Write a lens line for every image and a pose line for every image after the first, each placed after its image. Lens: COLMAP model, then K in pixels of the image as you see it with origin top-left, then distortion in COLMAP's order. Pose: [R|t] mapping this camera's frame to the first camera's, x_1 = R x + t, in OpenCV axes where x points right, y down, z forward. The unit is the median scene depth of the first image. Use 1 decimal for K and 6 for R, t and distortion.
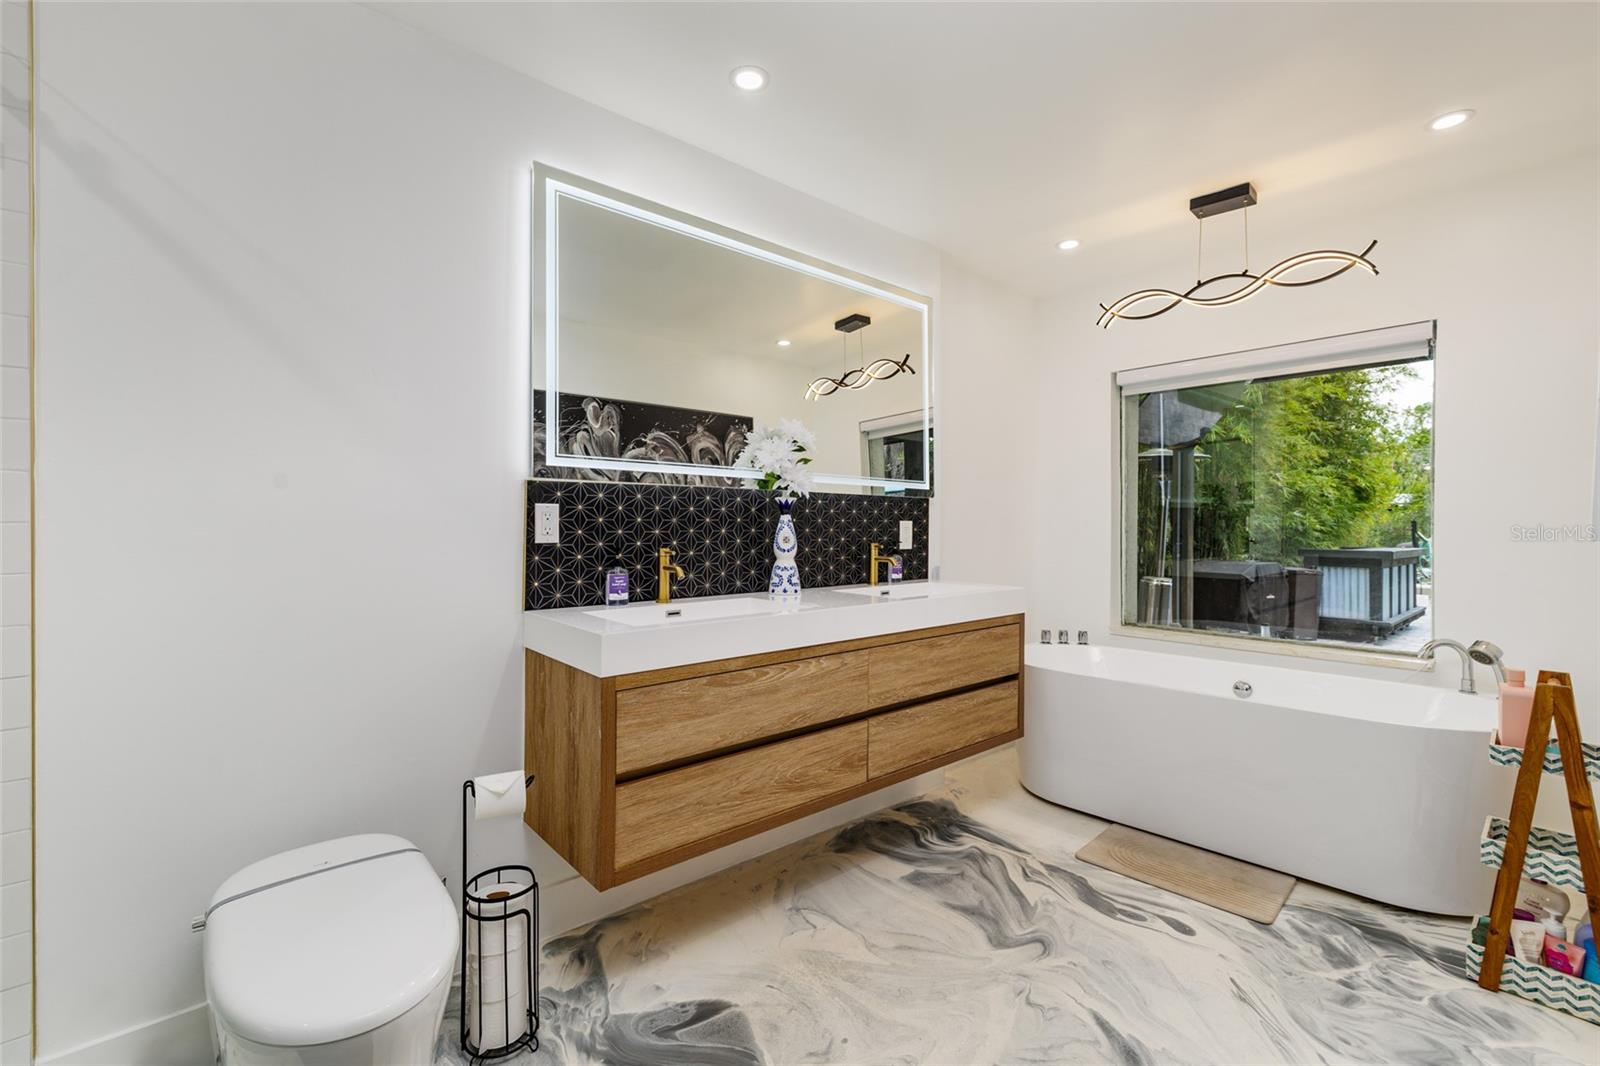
lens RADIAL K [[684.2, 0, 794.9], [0, 684.2, 529.6], [0, 0, 1]] dist [0.002867, 0.000379]
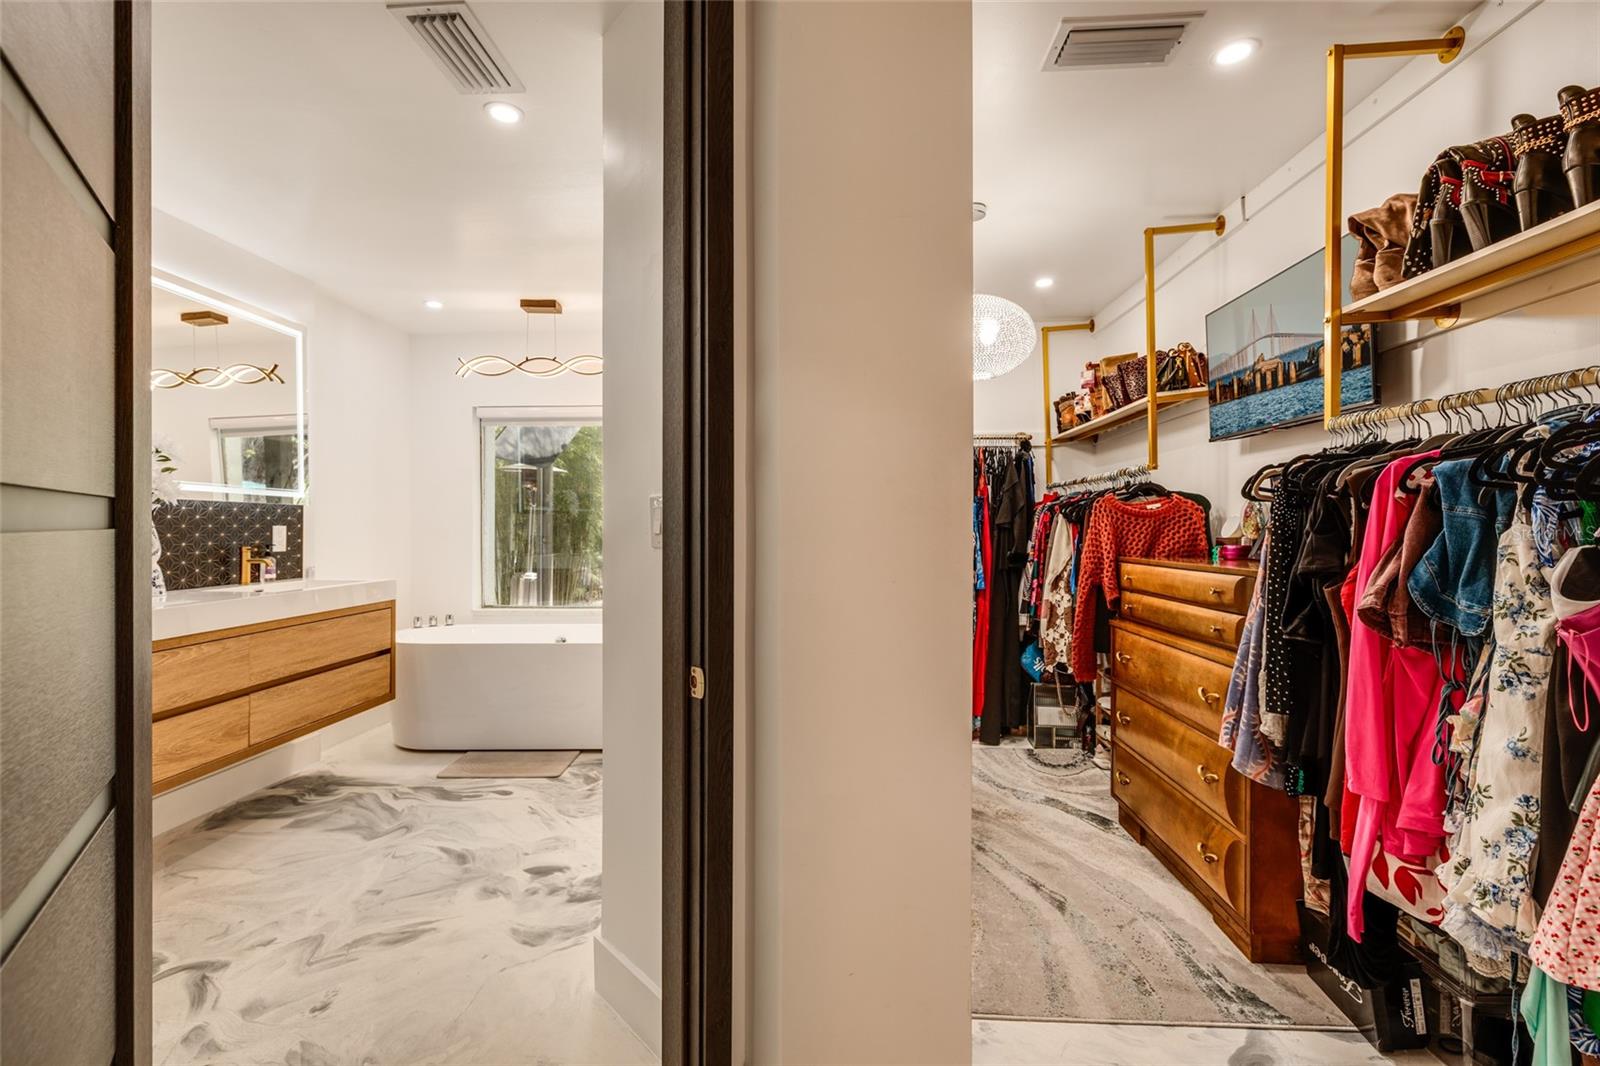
lens RADIAL K [[723.5, 0, 791.7], [0, 723.5, 523.5], [0, 0, 1]] dist [-0.004081, 0.000170]
pose [[0.691492, -0.000663, 0.722384, -0.123542], [0.008781, 0.999933, -0.007488, -0.000435], [-0.722331, 0.011521, 0.691451, -0.460071]]
